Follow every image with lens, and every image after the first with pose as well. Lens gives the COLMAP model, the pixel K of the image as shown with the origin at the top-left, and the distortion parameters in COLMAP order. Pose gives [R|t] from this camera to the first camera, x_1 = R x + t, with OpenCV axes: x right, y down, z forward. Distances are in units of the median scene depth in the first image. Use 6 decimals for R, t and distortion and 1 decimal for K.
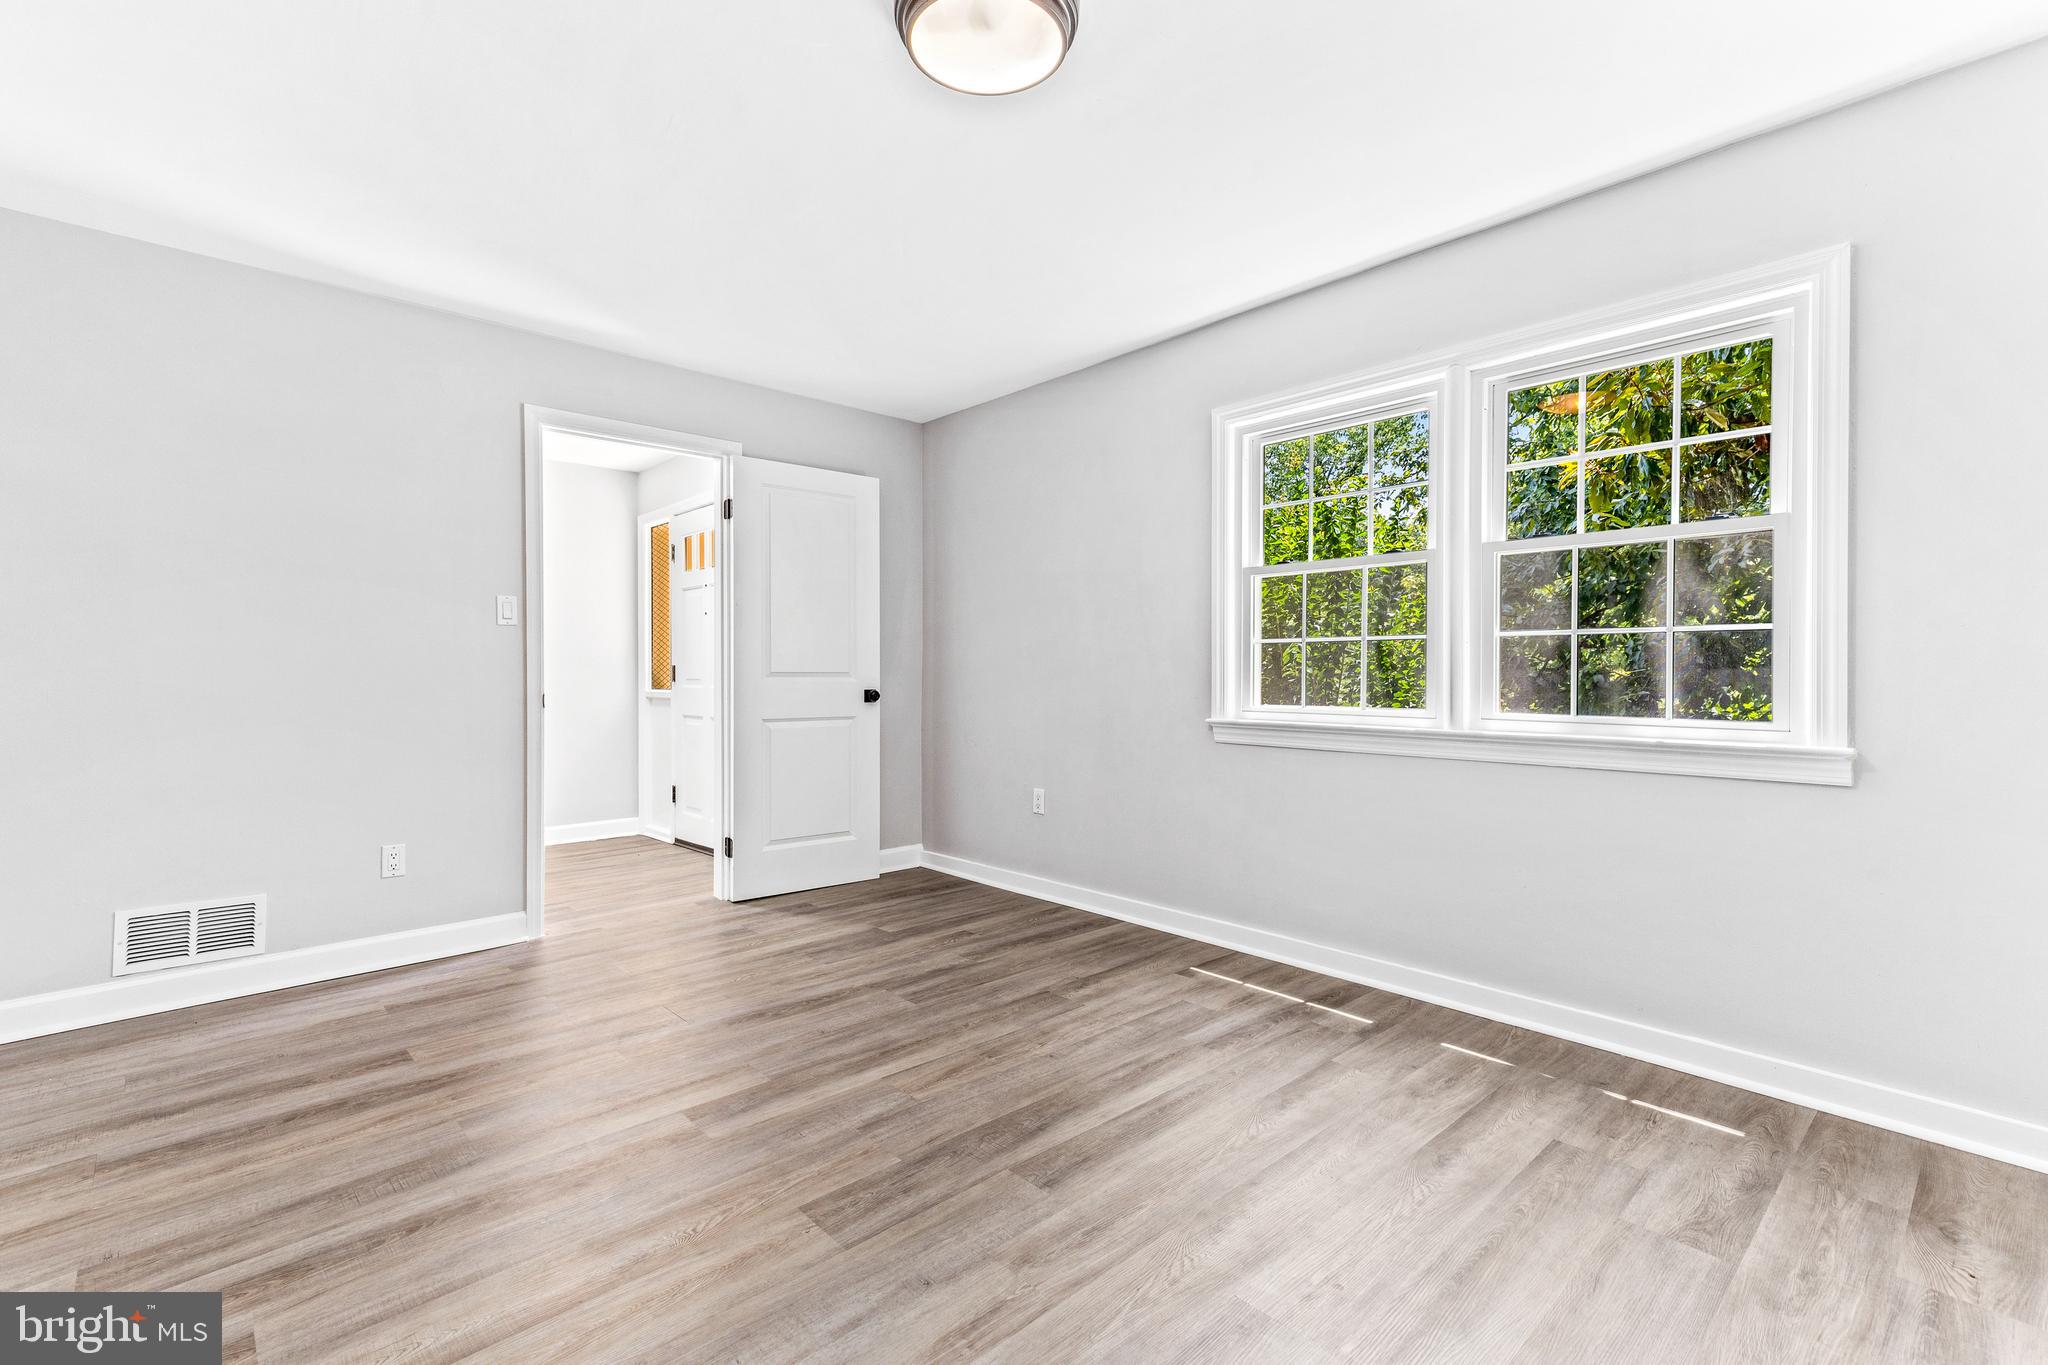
lens RADIAL K [[919.5, 0, 1017.2], [0, 919.5, 677.6], [0, 0, 1]] dist [0.024691, 0.000660]
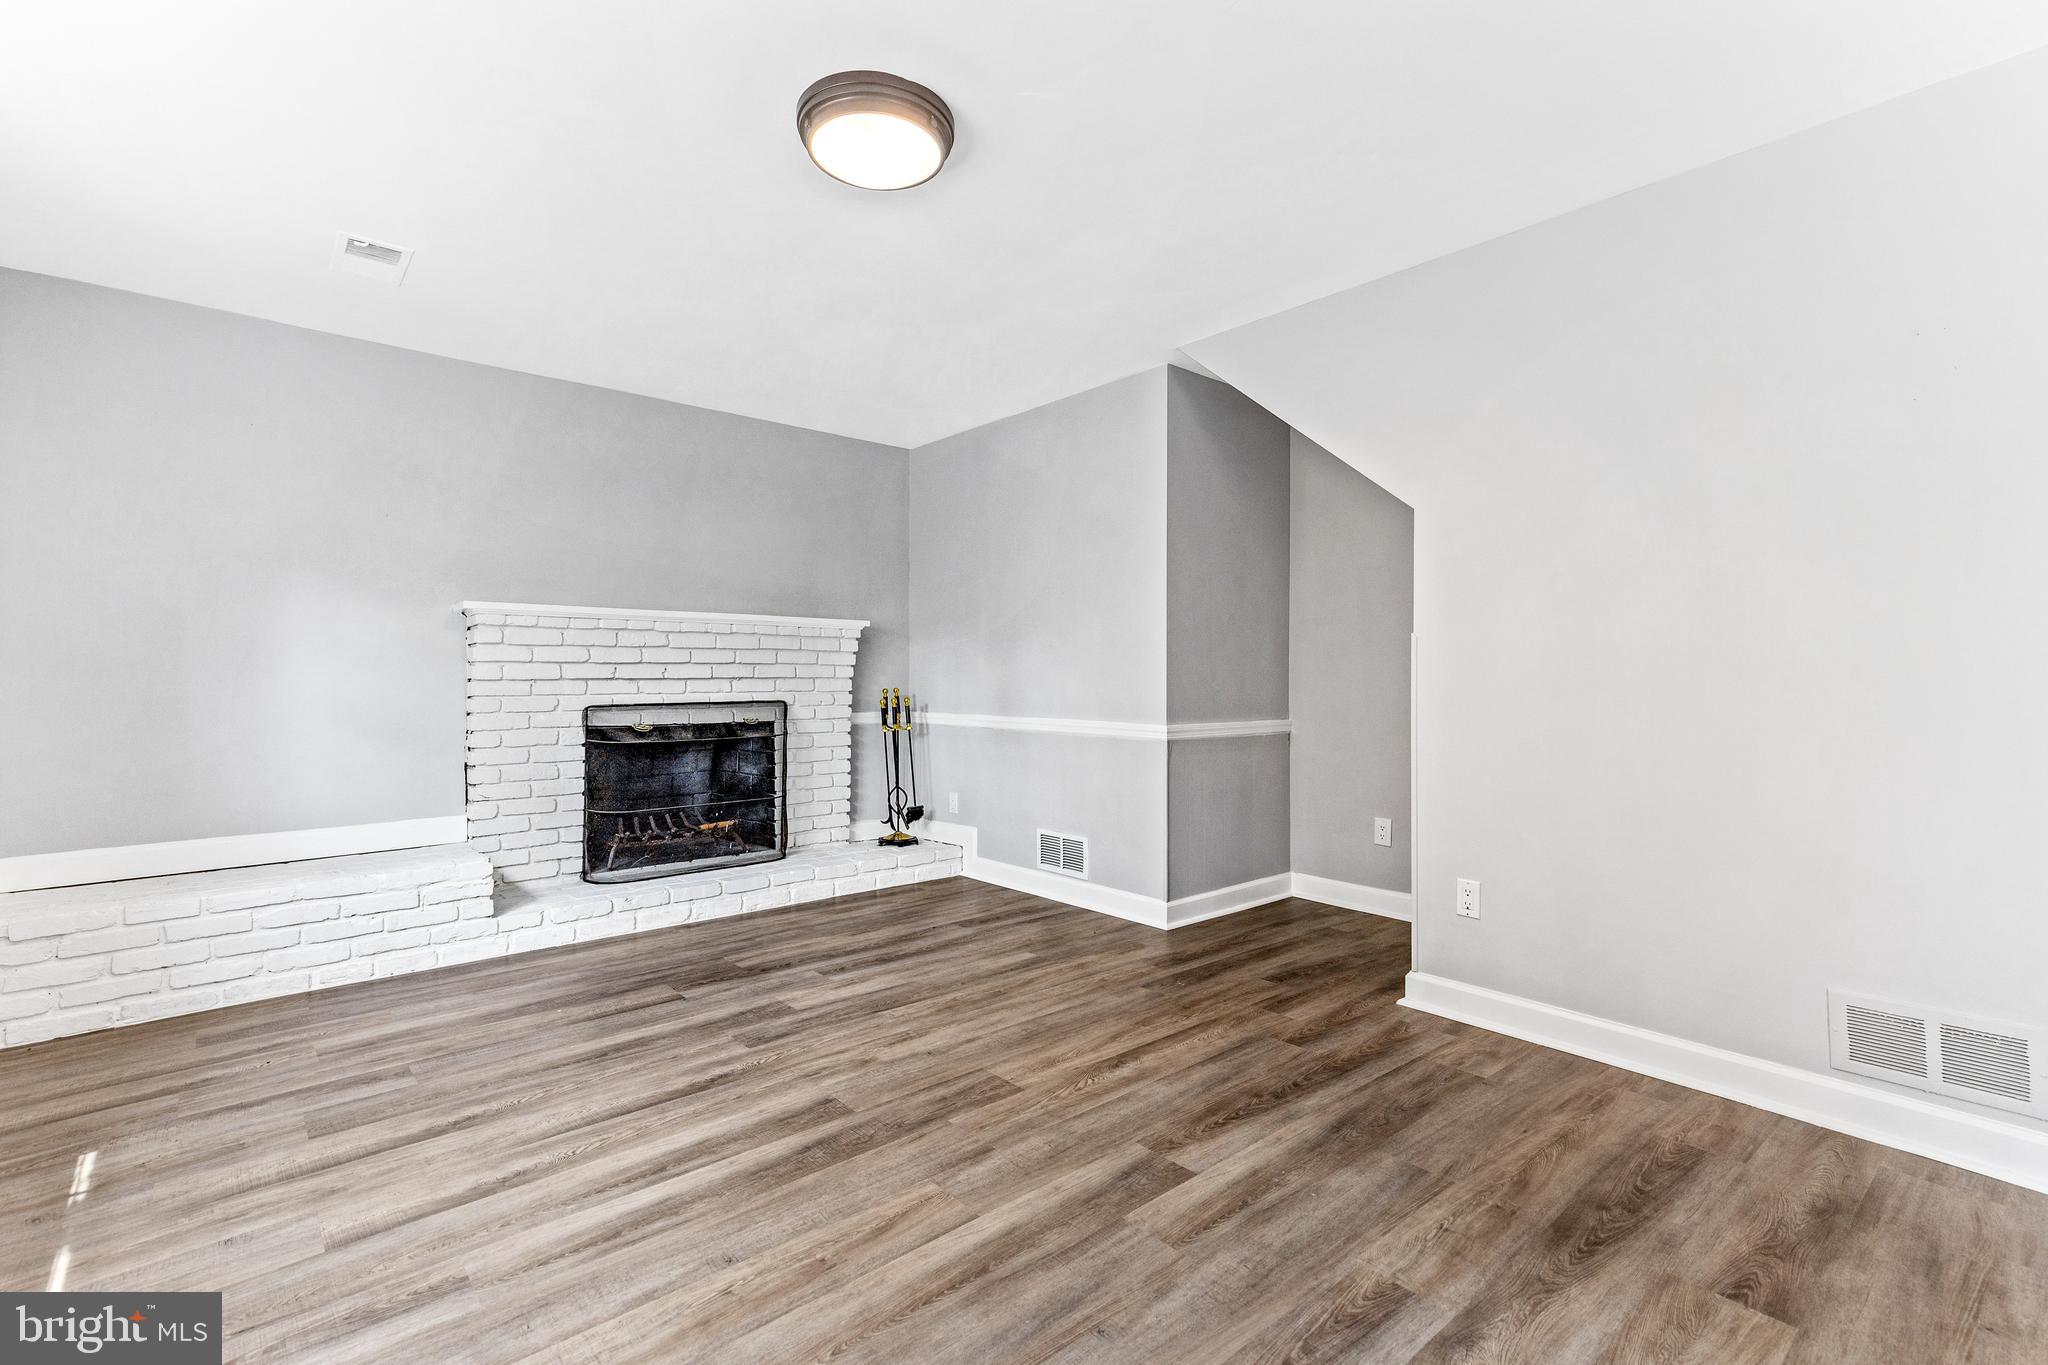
lens RADIAL K [[919.5, 0, 1024.3], [0, 919.5, 685.2], [0, 0, 1]] dist [0.024691, 0.000660]
pose [[-0.999808, -0.001014, 0.019571, -0.227234], [-0.000923, 0.999989, 0.004640, -0.009064], [-0.019575, 0.004621, -0.999798, 2.016255]]
